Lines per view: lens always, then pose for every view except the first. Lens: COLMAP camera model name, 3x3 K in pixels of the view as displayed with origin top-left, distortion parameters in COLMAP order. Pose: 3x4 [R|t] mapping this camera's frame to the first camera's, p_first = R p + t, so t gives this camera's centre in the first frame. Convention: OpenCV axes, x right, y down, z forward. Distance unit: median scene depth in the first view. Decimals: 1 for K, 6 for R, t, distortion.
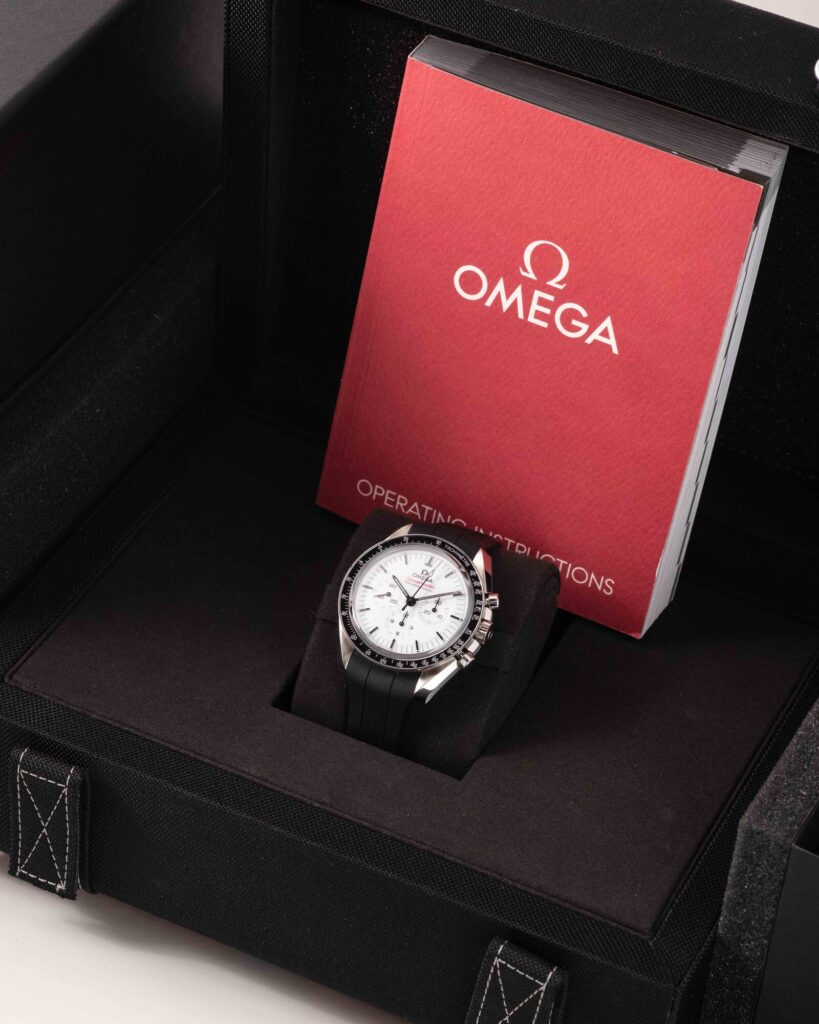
lens RADIAL K [[3847.5, 0, 409.5], [0, 3847.5, 512.0], [0, 0, 1]] dist [0.149152, -1.763302]
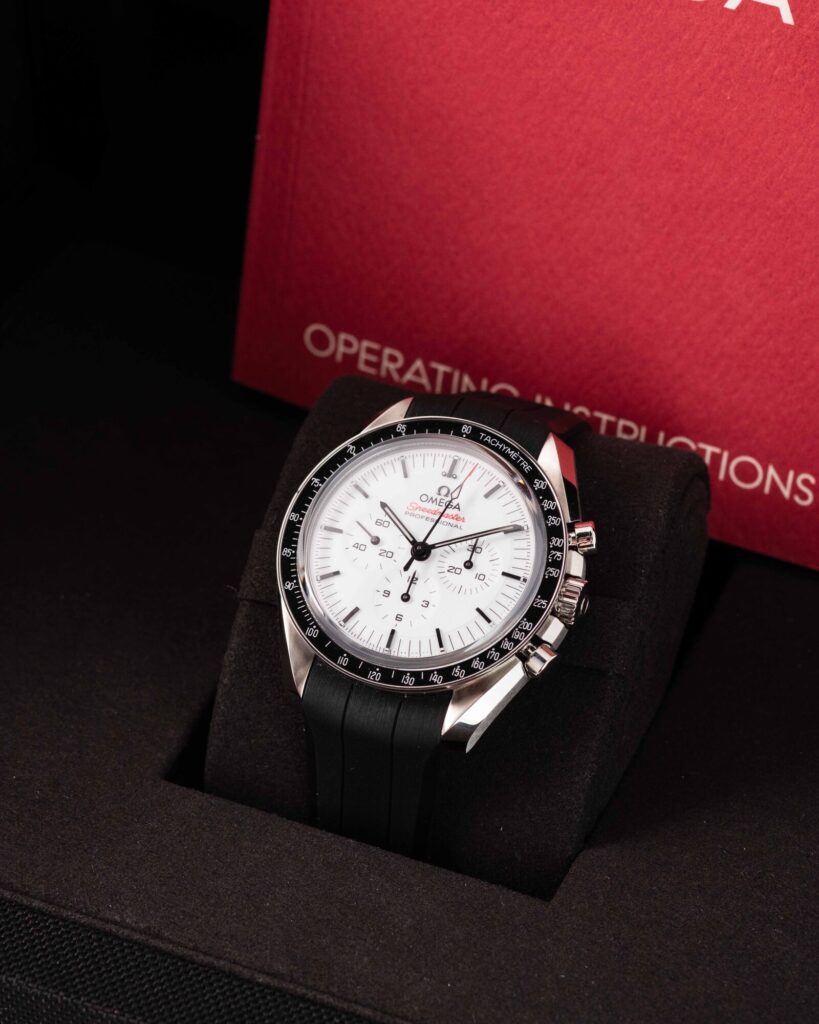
lens RADIAL K [[3936.6, 0, 407.5], [0, 3936.6, 552.5], [0, 0, 1]] dist [0.154719, 1.541520]
pose [[0.996506, -0.082140, -0.015101, 0.006333], [0.082537, 0.996198, 0.027880, 0.008948], [0.012754, -0.029029, 0.999497, 0.485300]]
